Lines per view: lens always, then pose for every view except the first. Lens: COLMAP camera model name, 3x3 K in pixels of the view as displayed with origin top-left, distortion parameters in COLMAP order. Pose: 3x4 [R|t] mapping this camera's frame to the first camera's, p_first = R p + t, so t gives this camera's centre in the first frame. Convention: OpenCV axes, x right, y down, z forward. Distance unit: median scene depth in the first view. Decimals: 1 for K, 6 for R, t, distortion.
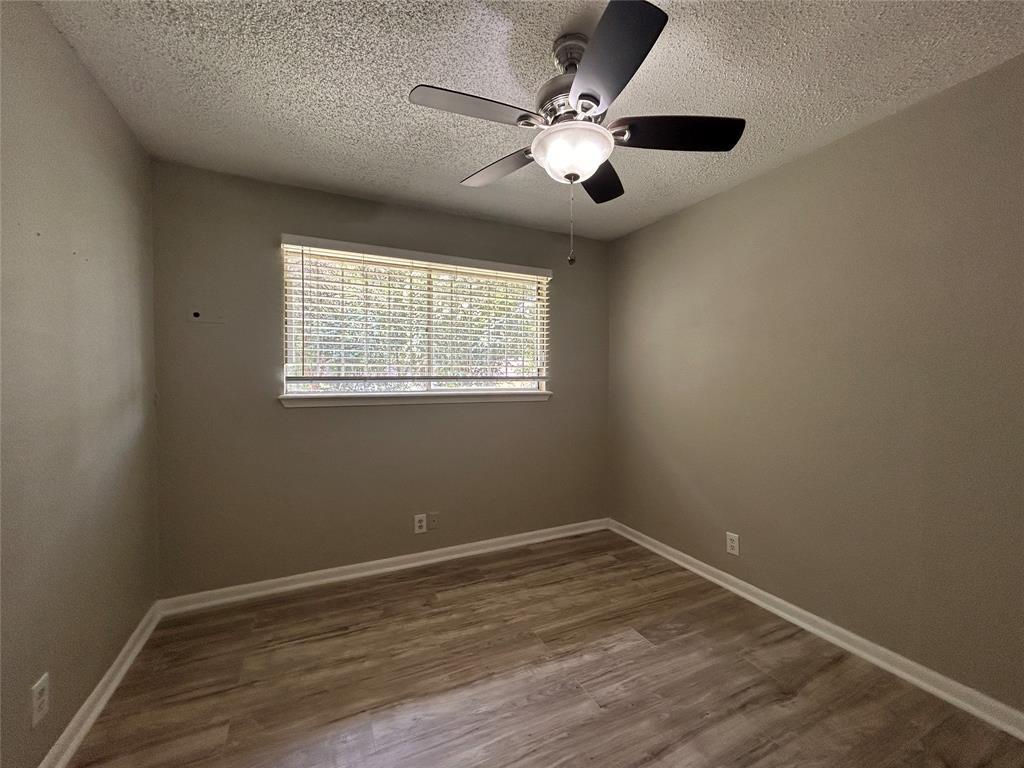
lens RADIAL K [[411.6, 0, 508.4], [0, 411.6, 376.0], [0, 0, 1]] dist [-0.003121, 0.001318]
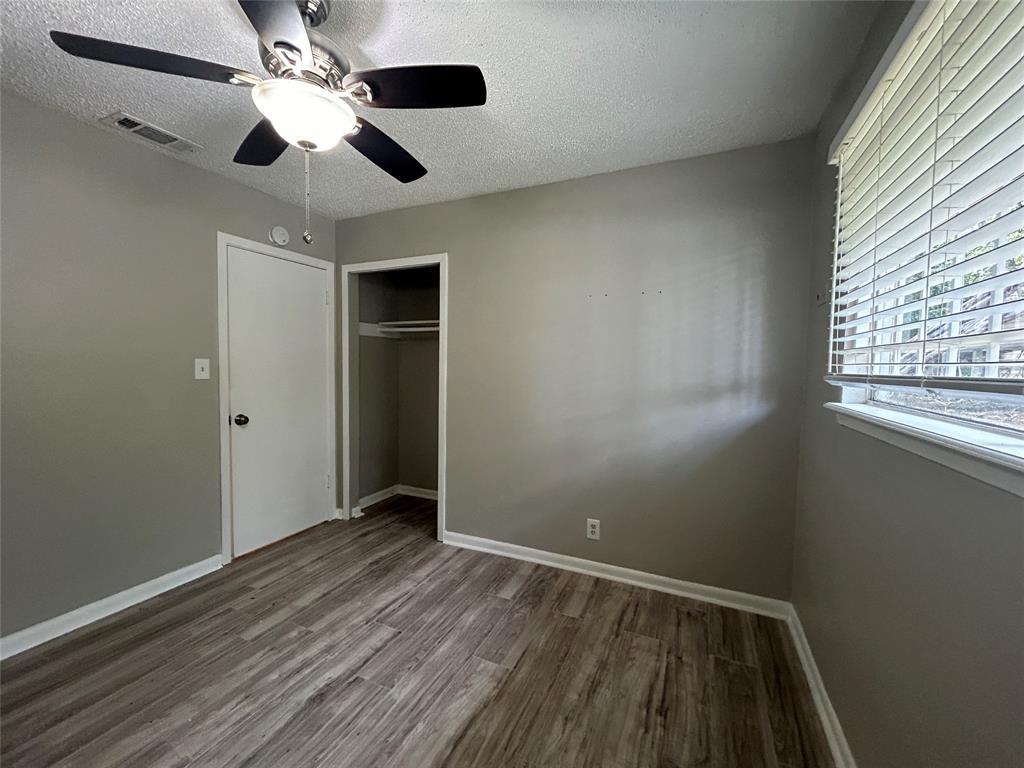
lens RADIAL K [[411.6, 0, 517.4], [0, 411.6, 380.0], [0, 0, 1]] dist [-0.003121, 0.001318]
pose [[-0.749998, 0.014985, -0.661270, 0.342044], [-0.022446, 0.998591, 0.048087, -0.020528], [0.661059, 0.050908, -0.748605, 1.645521]]
